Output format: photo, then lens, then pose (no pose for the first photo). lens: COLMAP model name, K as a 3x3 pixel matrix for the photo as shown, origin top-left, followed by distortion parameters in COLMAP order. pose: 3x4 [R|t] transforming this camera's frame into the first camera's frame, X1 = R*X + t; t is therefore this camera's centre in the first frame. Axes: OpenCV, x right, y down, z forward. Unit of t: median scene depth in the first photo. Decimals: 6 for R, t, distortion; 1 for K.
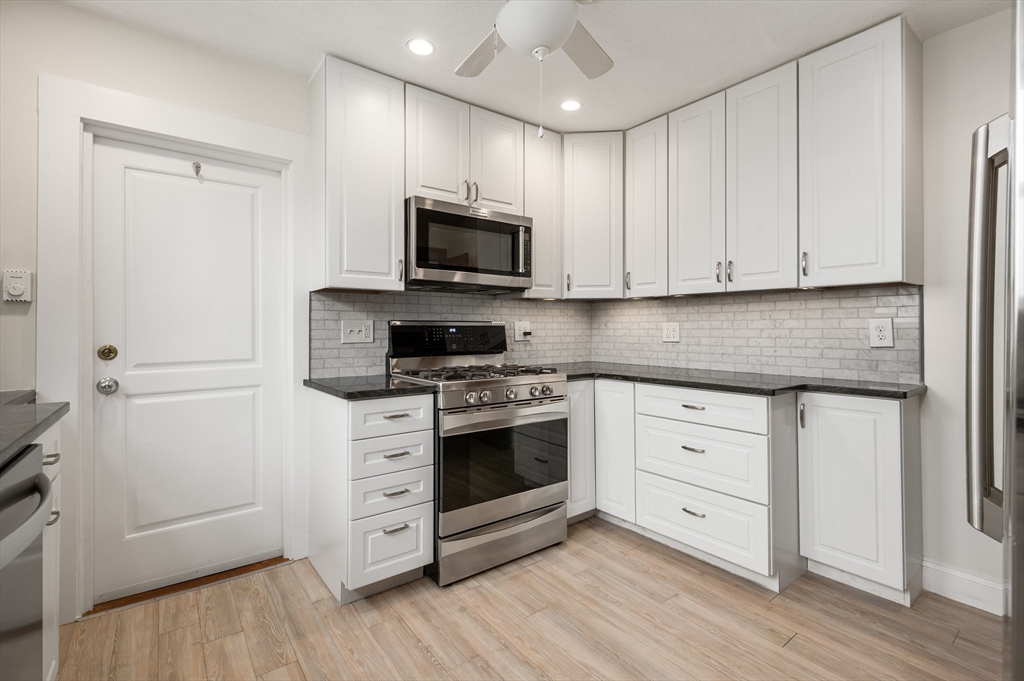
lens RADIAL K [[459.5, 0, 512.5], [0, 459.5, 325.1], [0, 0, 1]] dist [0.005347, -0.000288]
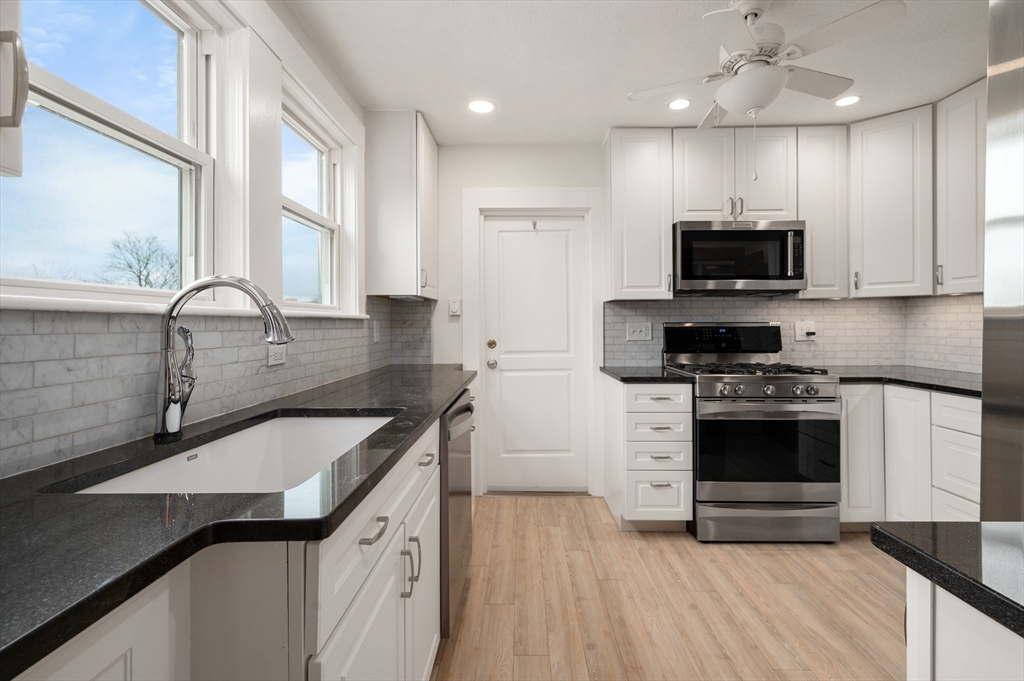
lens RADIAL K [[459.5, 0, 516.2], [0, 459.5, 323.9], [0, 0, 1]] dist [0.005347, -0.000288]
pose [[0.788197, -0.001849, -0.615420, 0.193258], [0.009525, 0.999912, 0.009195, -0.023813], [0.615349, -0.013109, 0.788146, -0.229027]]
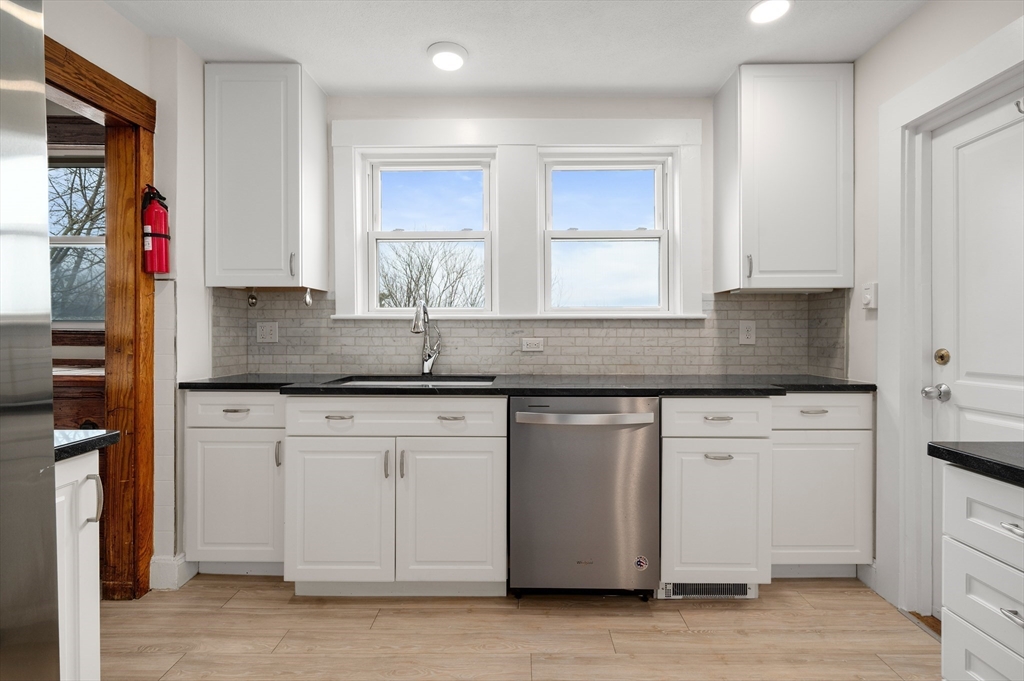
lens RADIAL K [[459.5, 0, 528.8], [0, 459.5, 332.8], [0, 0, 1]] dist [0.005347, -0.000288]
pose [[-0.601062, 0.002472, -0.799199, 0.320354], [0.010230, 0.999937, -0.004601, 0.005544], [0.799137, -0.010941, -0.601049, 0.769871]]
